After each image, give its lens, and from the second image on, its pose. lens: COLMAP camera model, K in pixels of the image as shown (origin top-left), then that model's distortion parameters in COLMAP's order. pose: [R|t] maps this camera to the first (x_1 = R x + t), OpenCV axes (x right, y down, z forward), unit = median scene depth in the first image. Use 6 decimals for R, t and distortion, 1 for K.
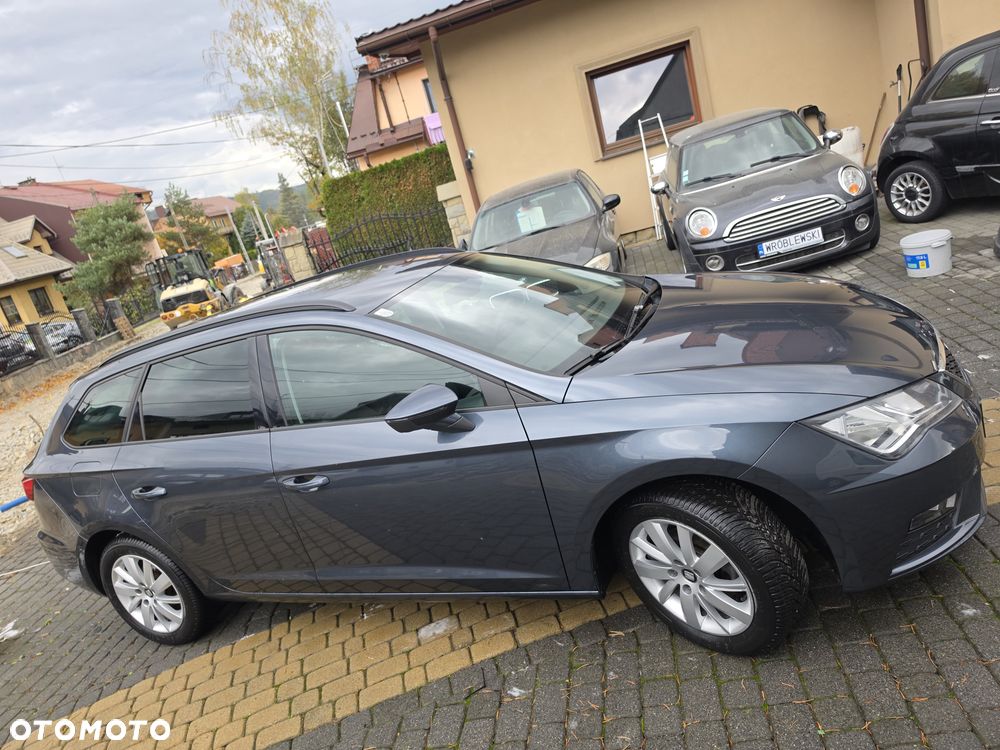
lens RADIAL K [[711.6, 0, 474.0], [0, 711.6, 379.2], [0, 0, 1]] dist [0.032989, -0.041280]
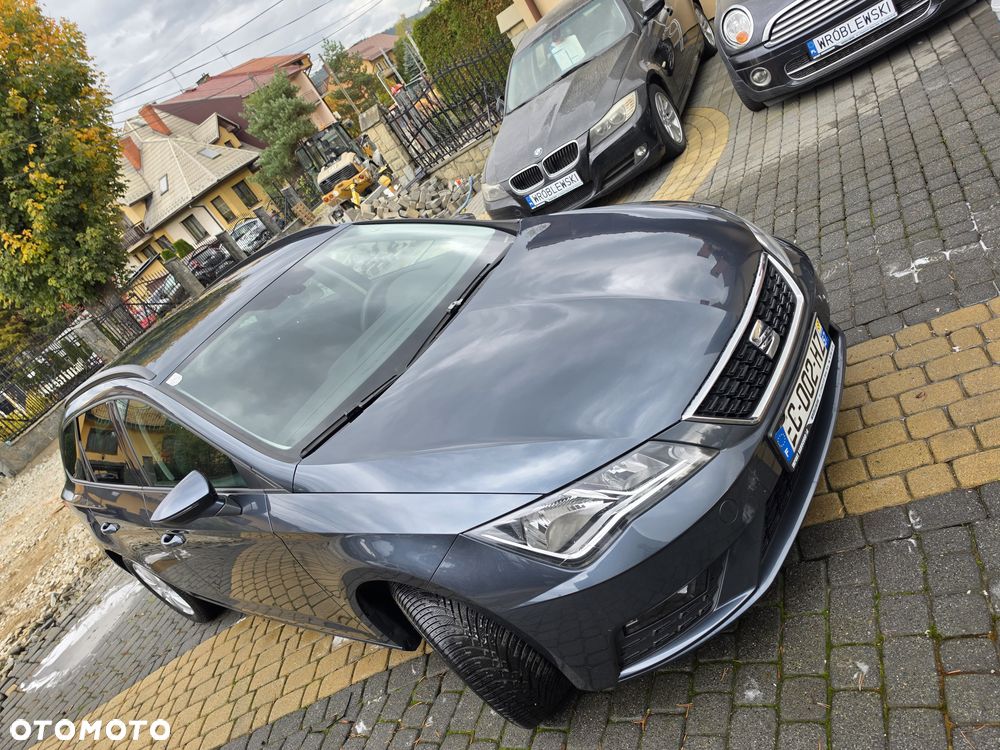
lens RADIAL K [[701.3, 0, 498.6], [0, 701.3, 390.3], [0, 0, 1]] dist [0.050834, -0.065826]
pose [[0.942438, -0.137776, -0.304676, 0.239637], [0.220271, 0.941335, 0.255673, -0.094058], [0.251577, -0.308068, 0.917498, 0.095076]]
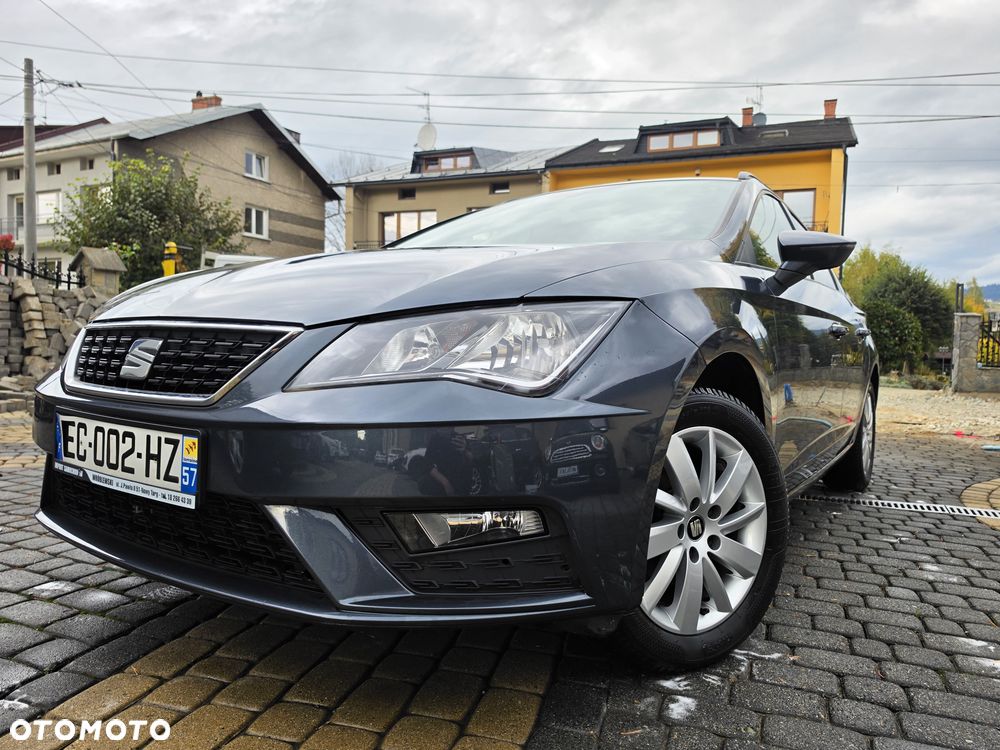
lens RADIAL K [[685.6, 0, 501.8], [0, 685.6, 385.9], [0, 0, 1]] dist [0.049181, -0.072406]
pose [[-0.214018, 0.331022, -0.919033, 0.422234], [-0.238421, 0.894676, 0.377771, -0.110904], [0.947286, 0.299967, -0.112554, 0.515461]]
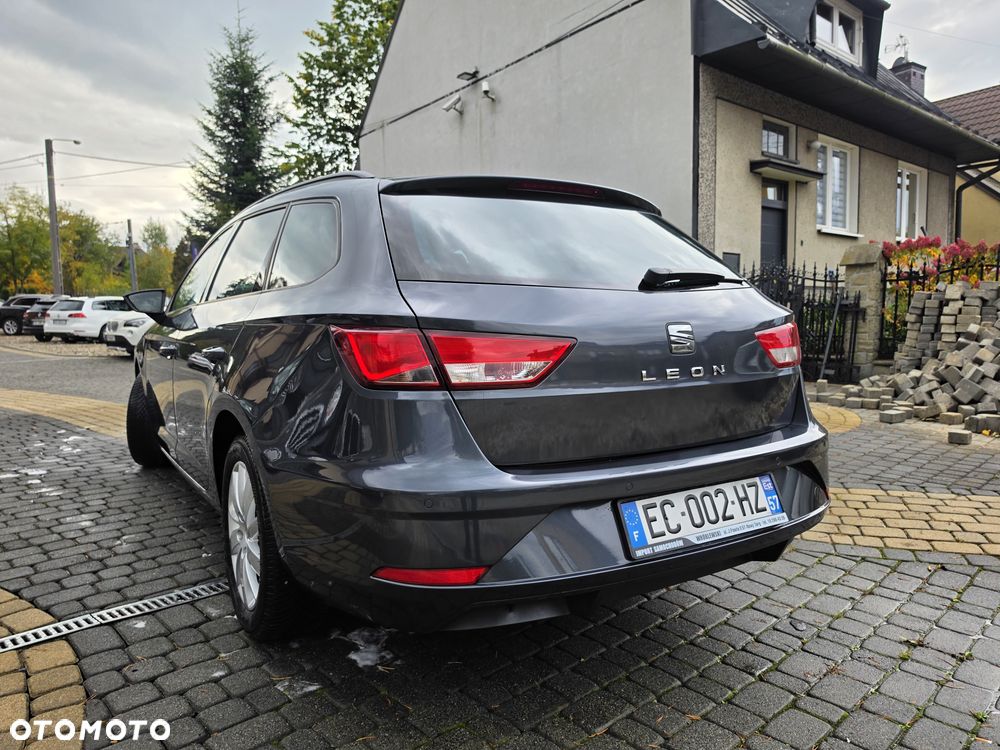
lens RADIAL K [[704.4, 0, 486.5], [0, 704.4, 379.9], [0, 0, 1]] dist [0.048292, -0.072840]
pose [[-0.765797, 0.244594, 0.594751, -0.425052], [0.394111, 0.909316, 0.133496, 0.004539], [-0.508164, 0.336629, -0.792749, 0.916244]]
